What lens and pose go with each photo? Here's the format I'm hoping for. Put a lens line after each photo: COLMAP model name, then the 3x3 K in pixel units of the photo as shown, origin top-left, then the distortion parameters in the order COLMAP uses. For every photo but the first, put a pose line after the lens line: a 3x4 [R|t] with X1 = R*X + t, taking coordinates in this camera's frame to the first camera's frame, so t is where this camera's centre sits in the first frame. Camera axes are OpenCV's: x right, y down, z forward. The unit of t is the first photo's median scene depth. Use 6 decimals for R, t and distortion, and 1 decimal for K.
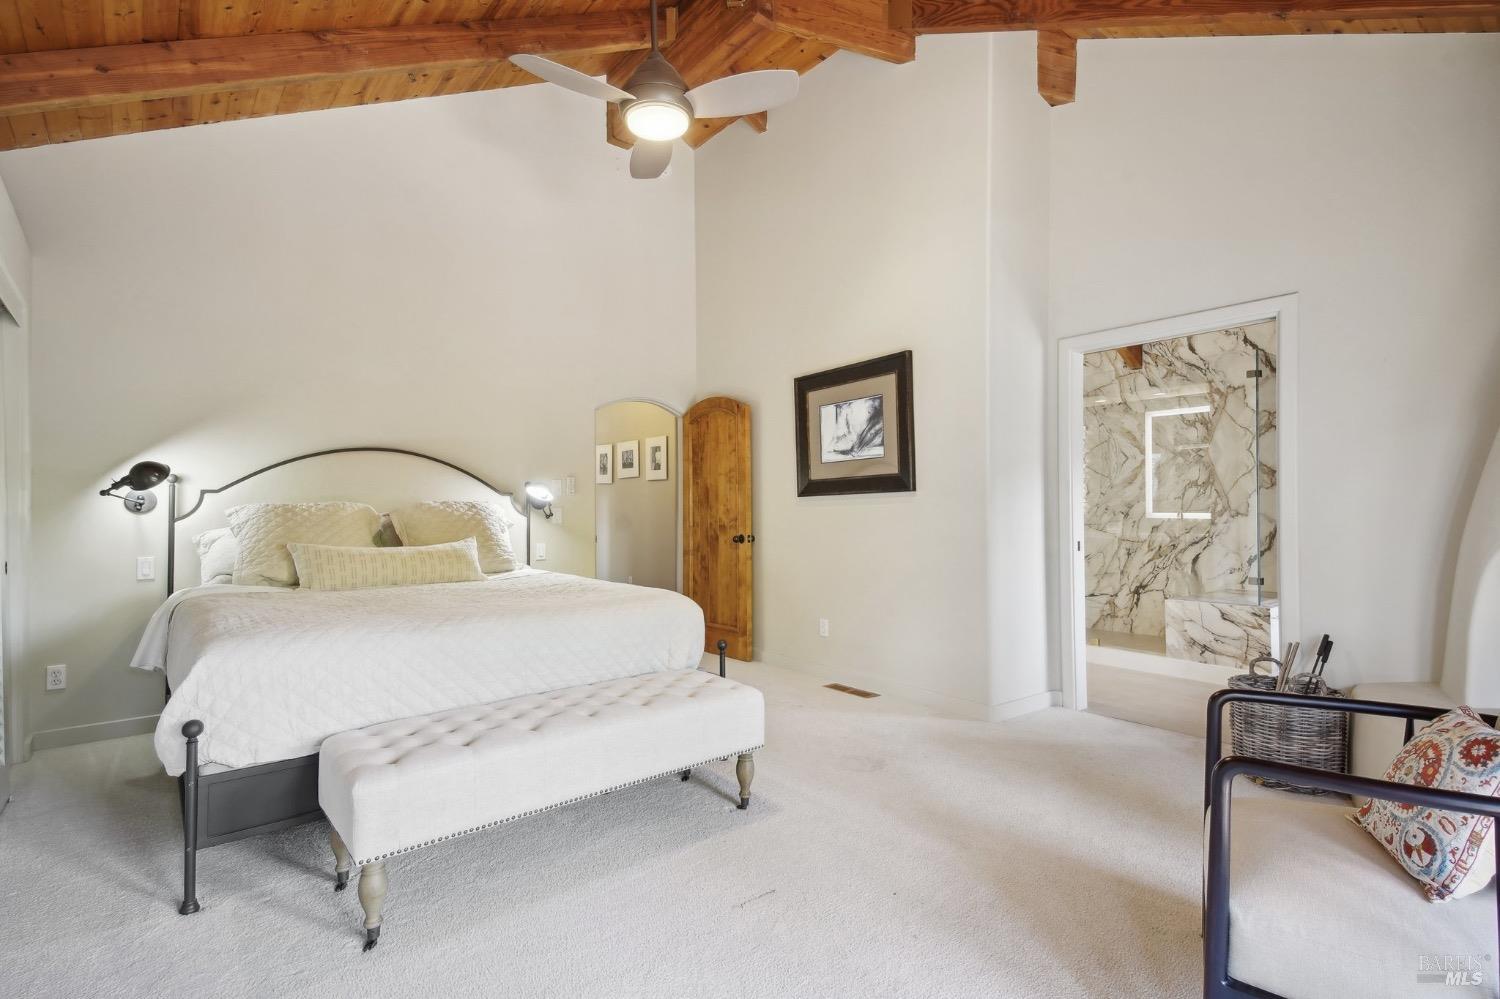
lens RADIAL K [[730.8, 0, 740.0], [0, 730.8, 501.3], [0, 0, 1]] dist [0.010983, -0.003356]
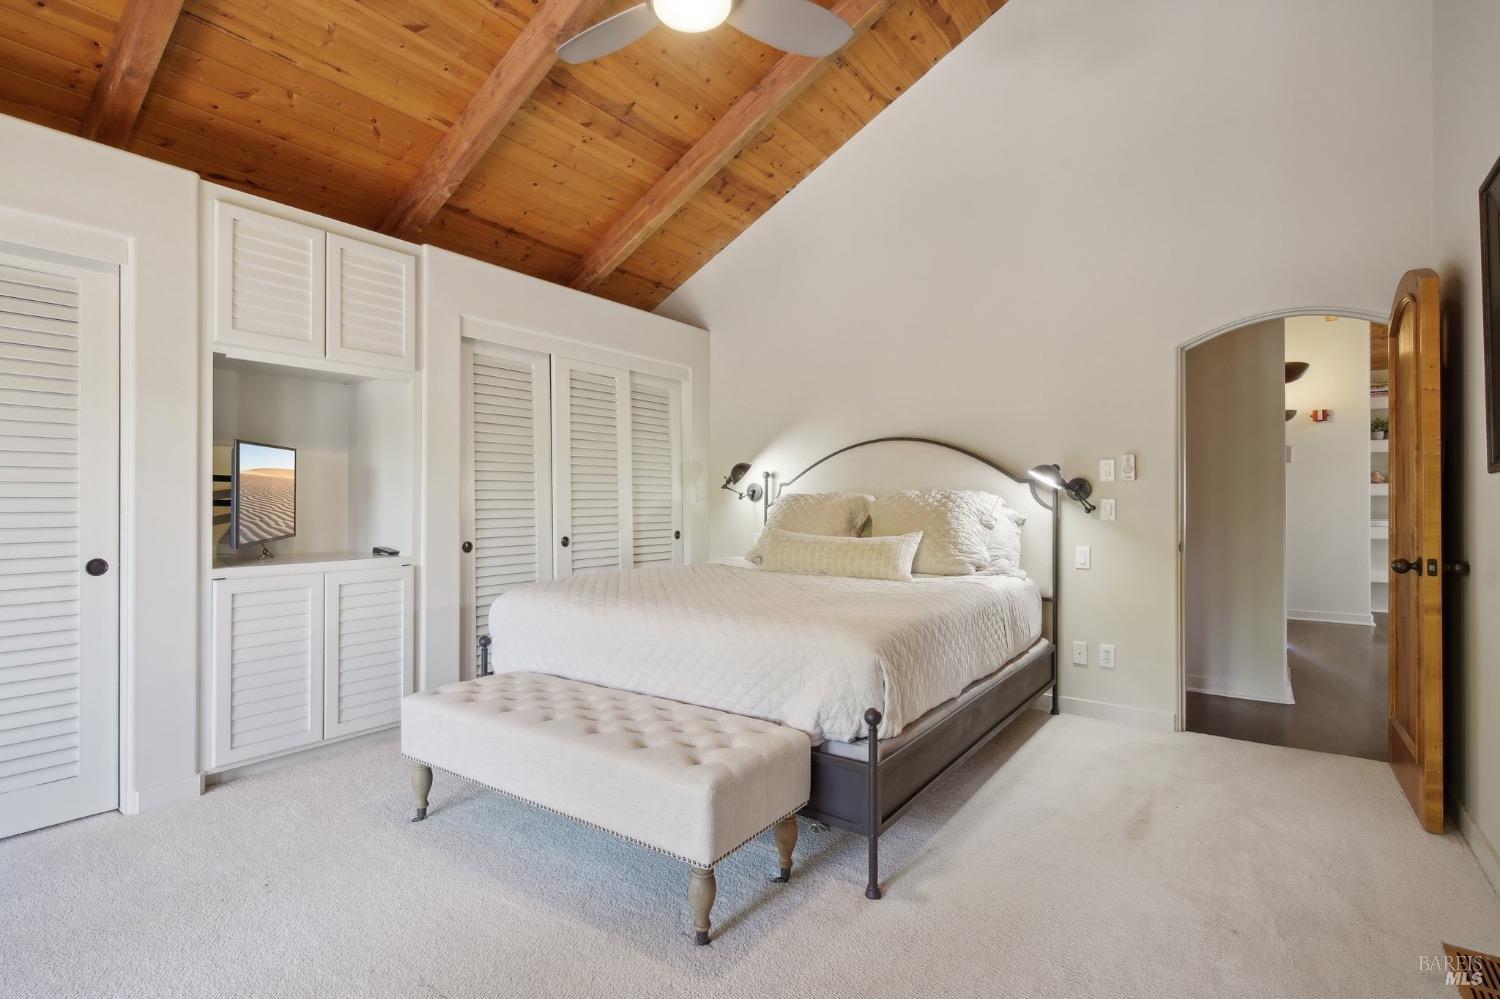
lens RADIAL K [[730.8, 0, 750.5], [0, 730.8, 497.6], [0, 0, 1]] dist [0.010983, -0.003356]
pose [[0.252192, 0.001933, -0.967675, 0.271446], [0.005356, 0.999980, 0.003393, 0.002240], [0.967662, -0.006039, 0.252177, 0.356114]]
